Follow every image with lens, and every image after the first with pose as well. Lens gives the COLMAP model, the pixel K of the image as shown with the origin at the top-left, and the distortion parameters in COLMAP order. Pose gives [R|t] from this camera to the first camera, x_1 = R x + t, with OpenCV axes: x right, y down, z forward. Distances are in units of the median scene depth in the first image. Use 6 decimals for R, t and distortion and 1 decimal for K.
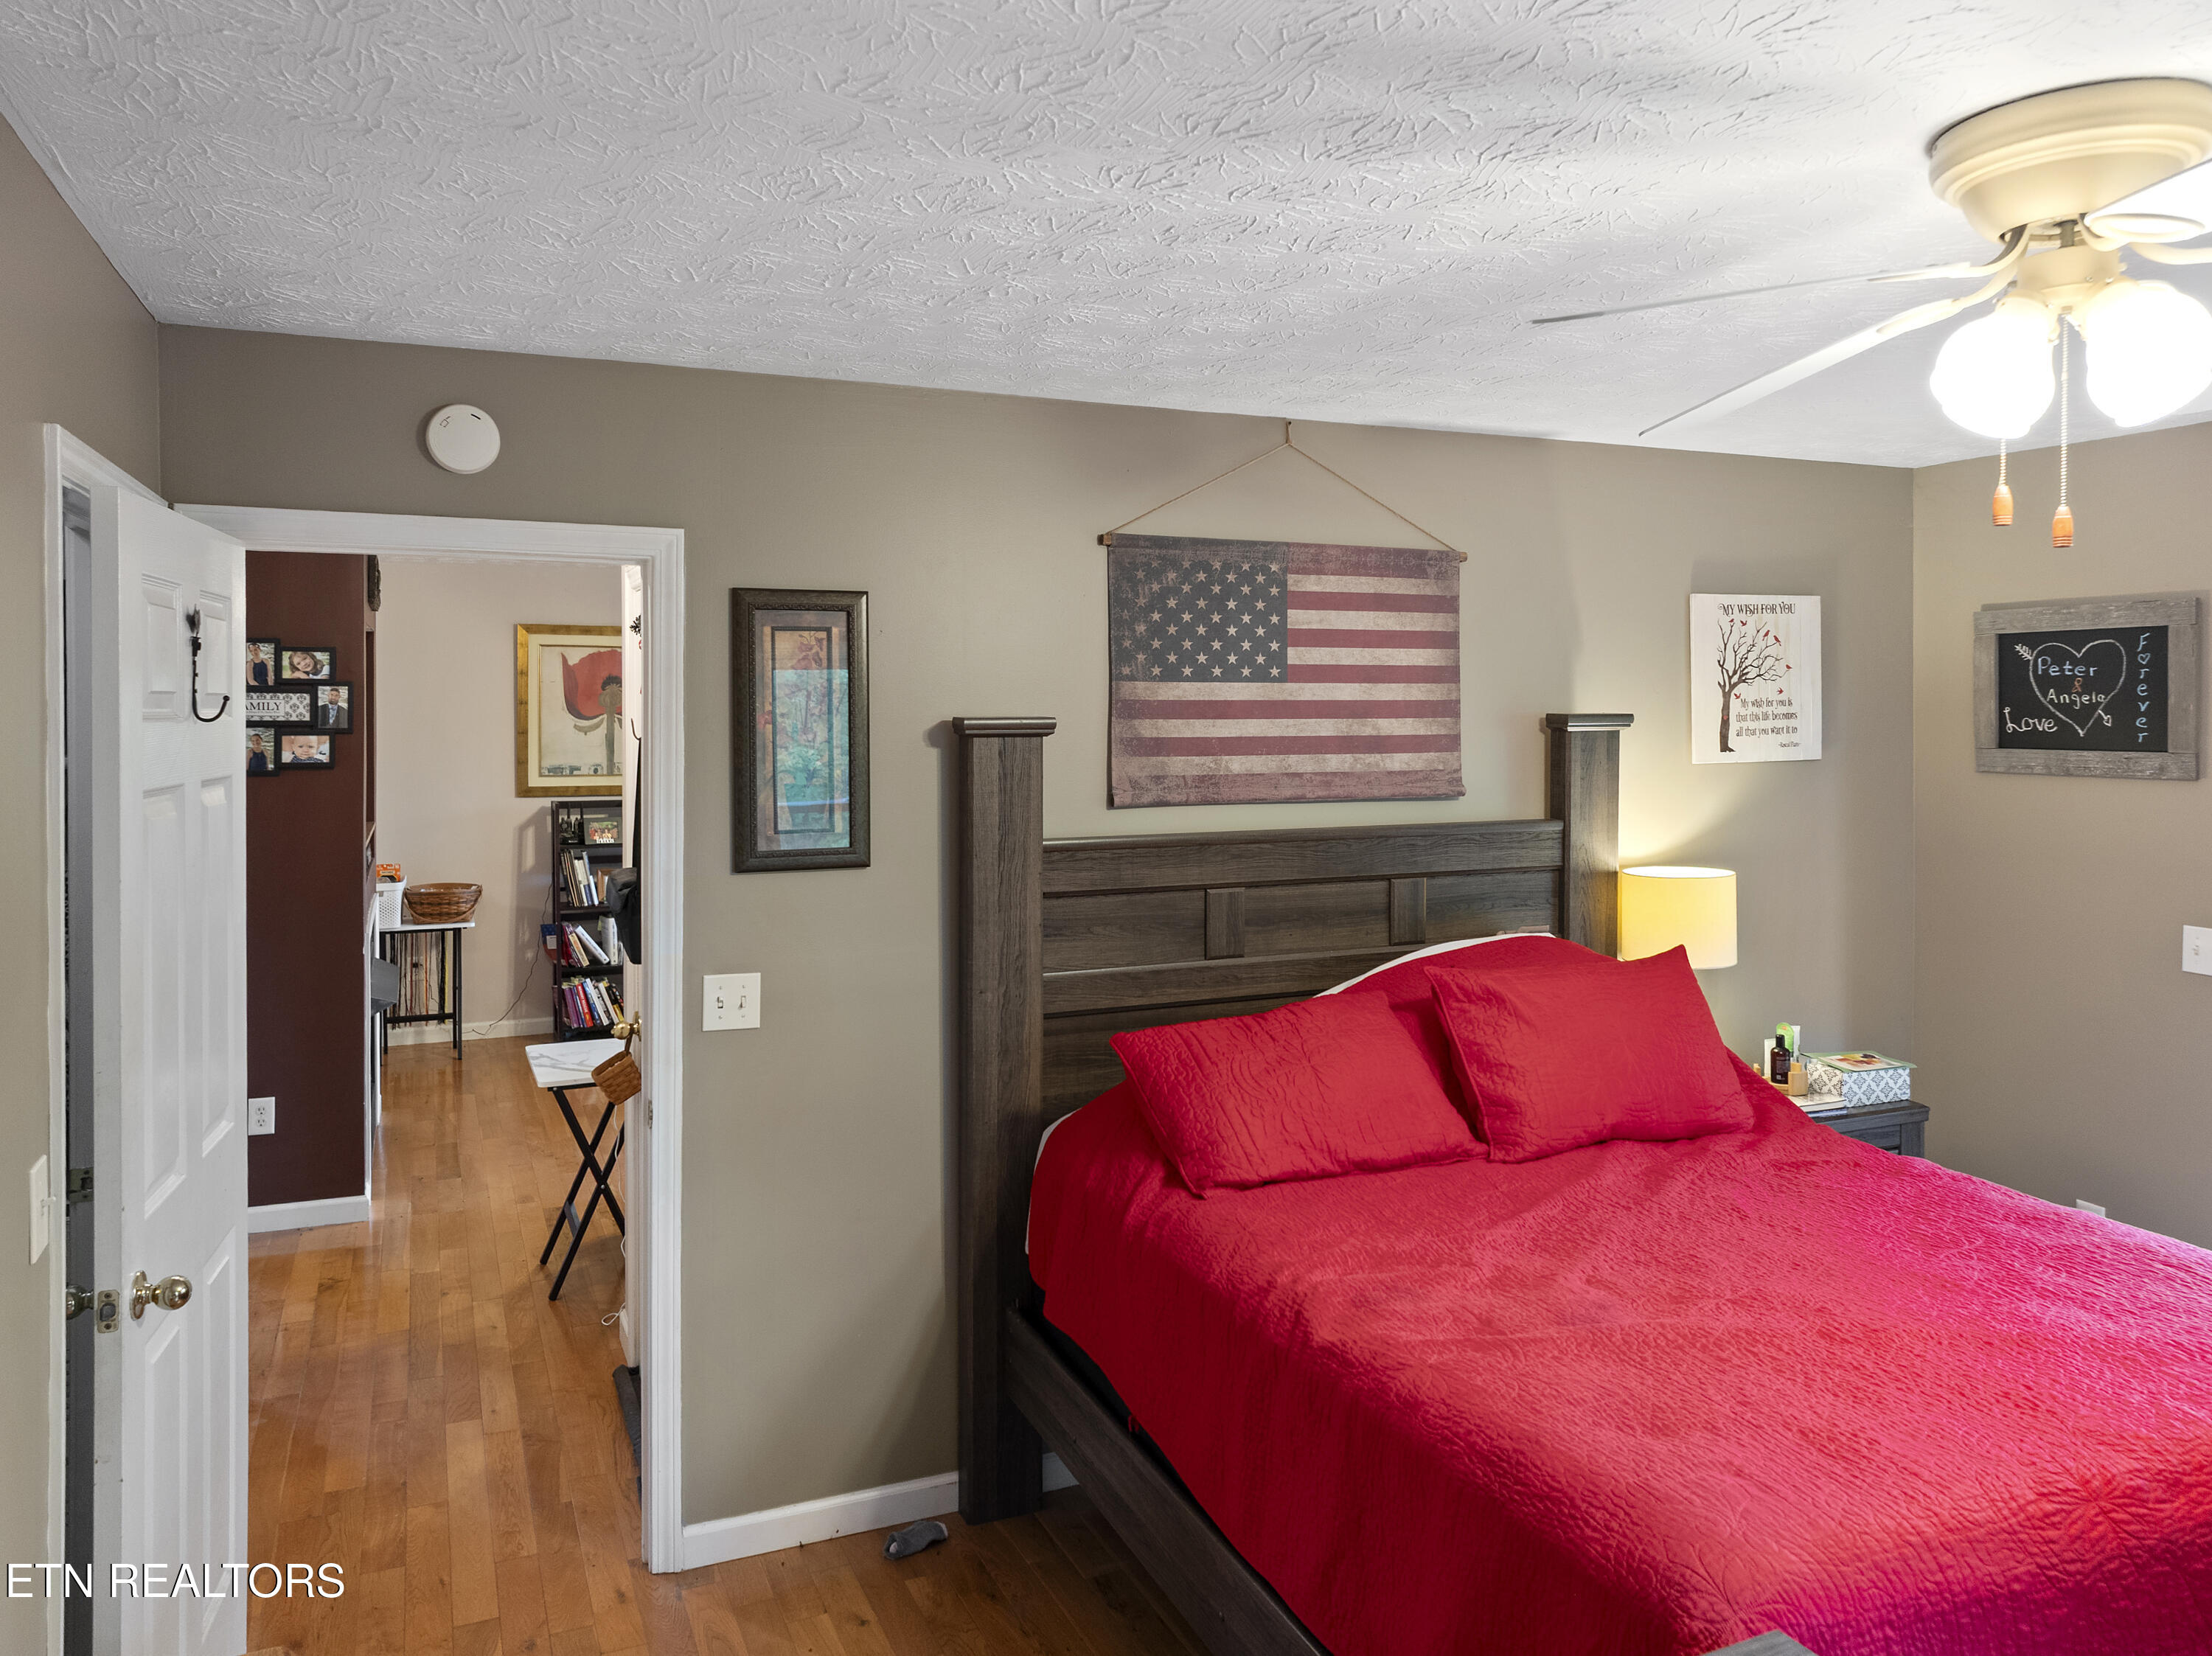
lens RADIAL K [[1573.5, 0, 1143.2], [0, 1573.5, 754.7], [0, 0, 1]] dist [0.008264, 0.000855]
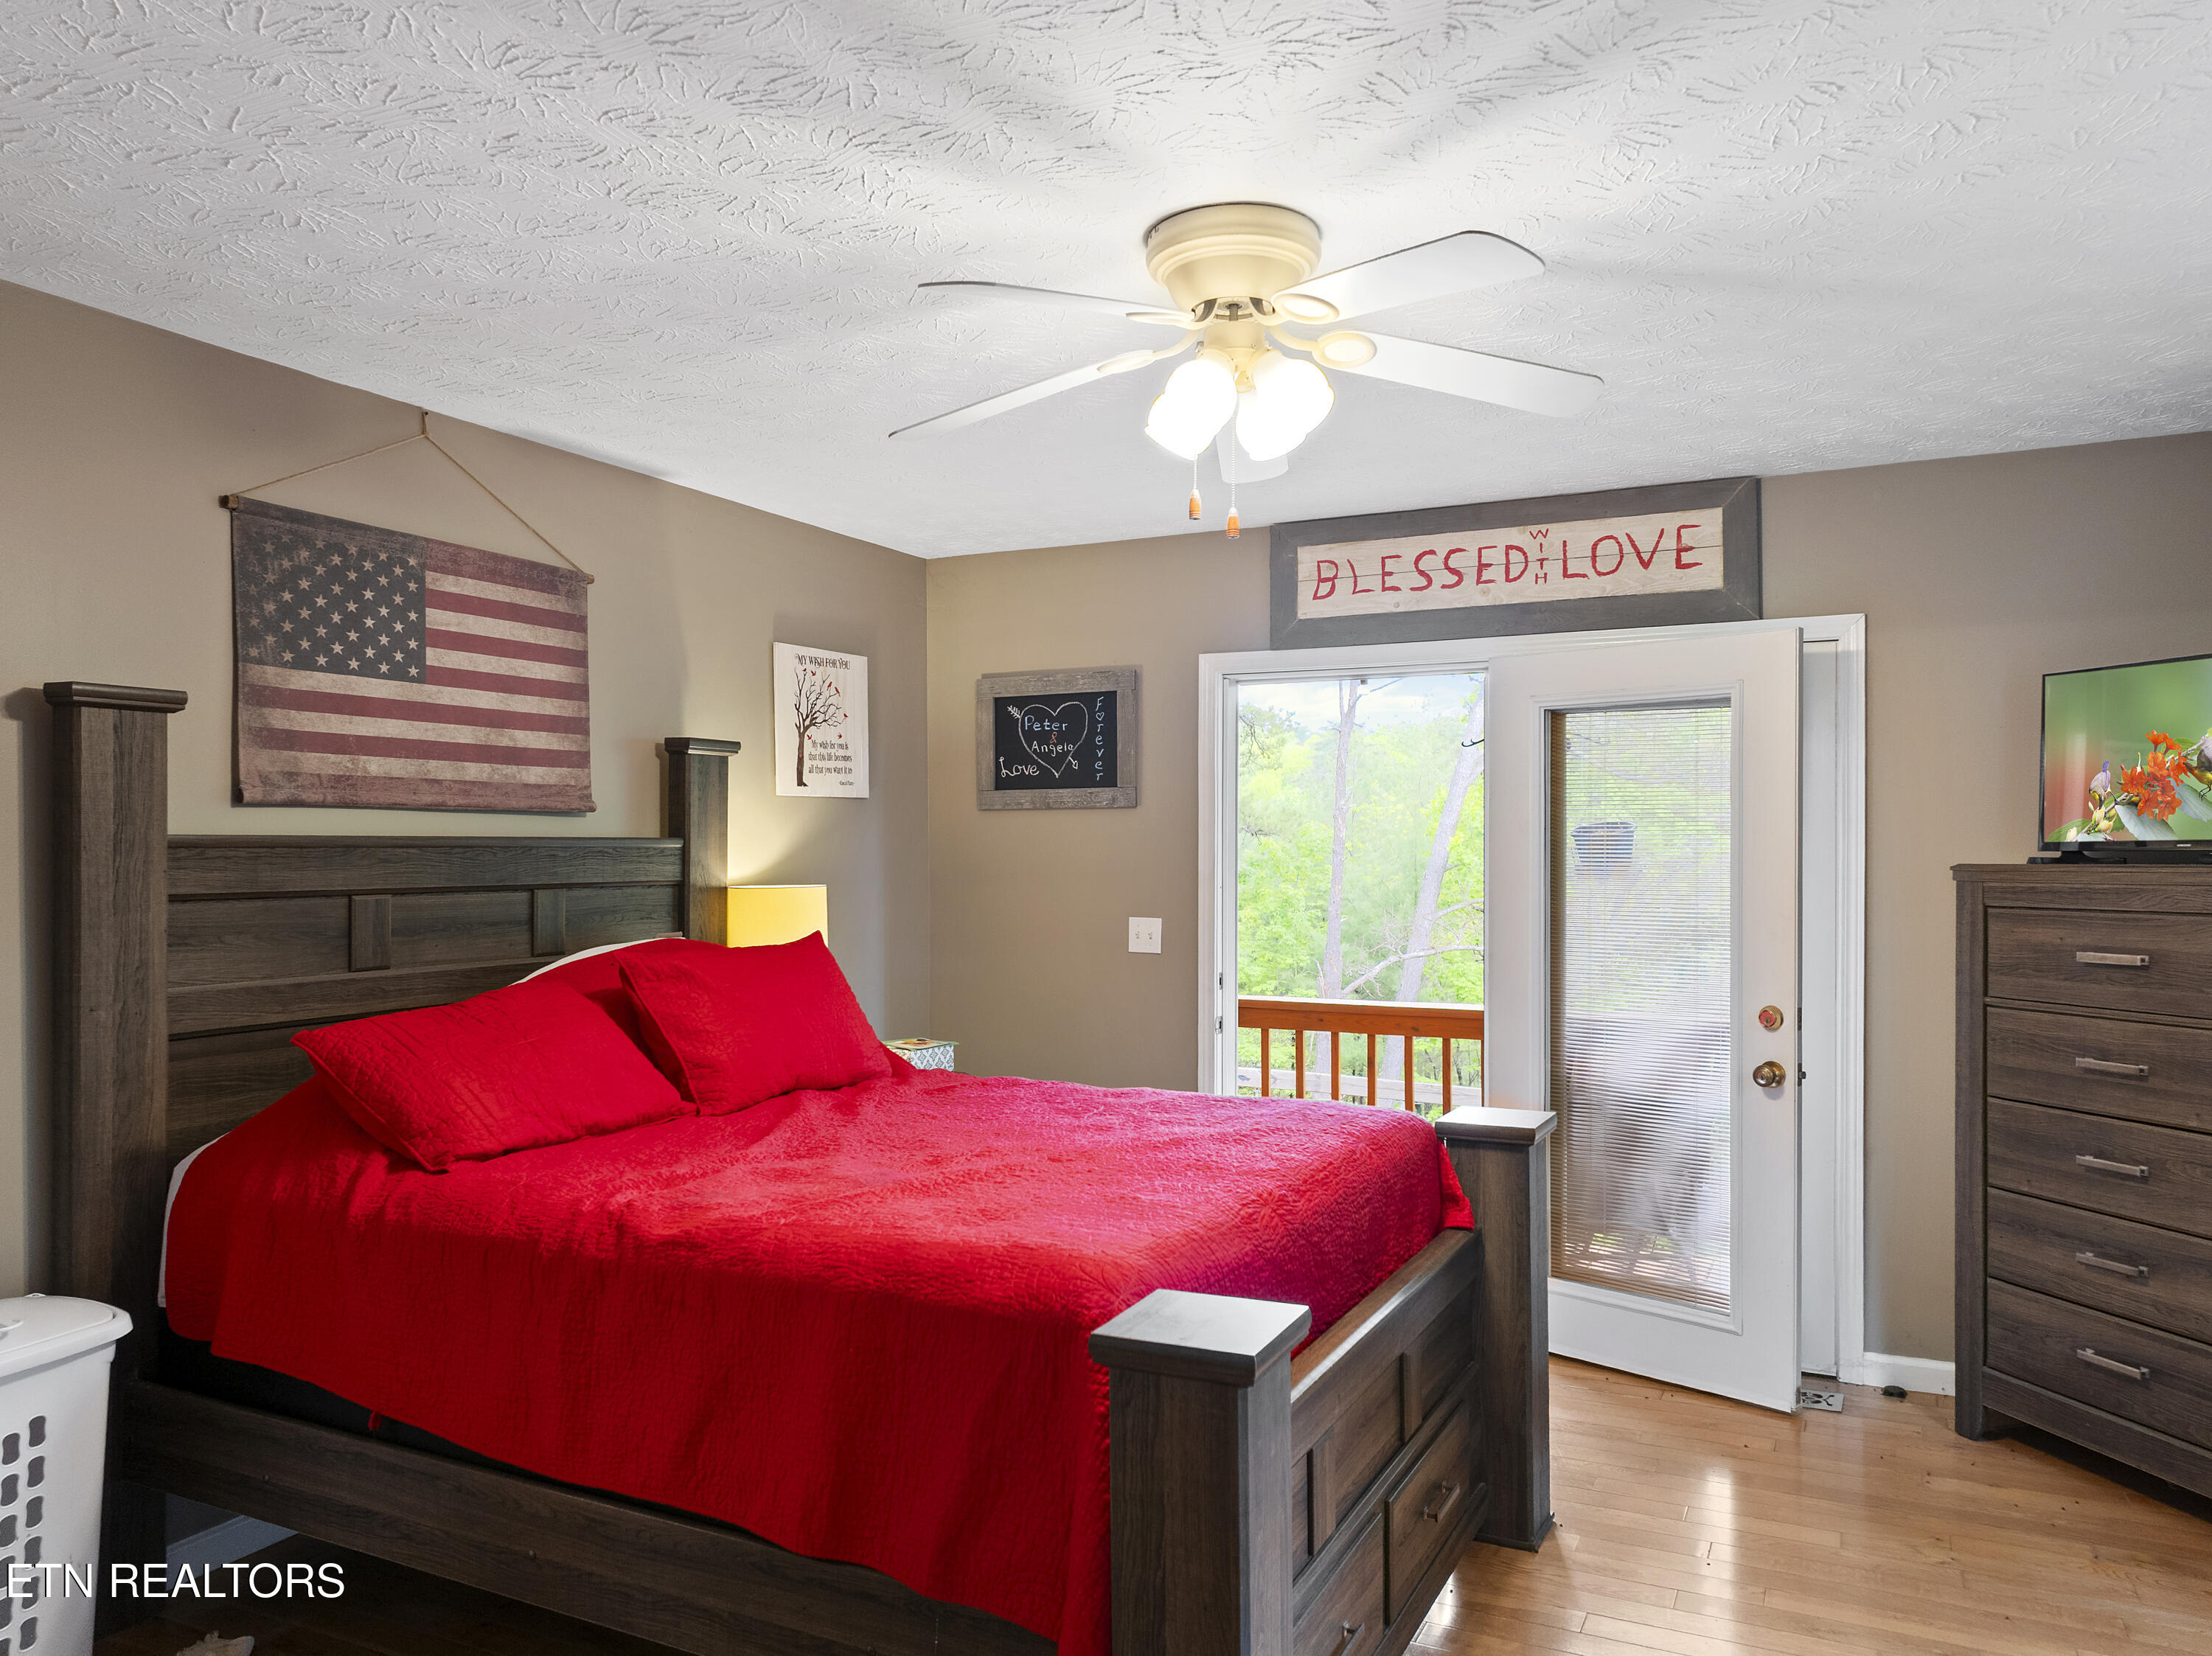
lens RADIAL K [[1549.4, 0, 1108.7], [0, 1549.4, 910.0], [0, 0, 1]] dist [-0.003842, -0.005942]
pose [[0.768126, -0.021628, 0.639933, -0.199446], [0.021397, 0.999738, 0.008105, 0.094996], [-0.639941, 0.007467, 0.768388, 0.006443]]
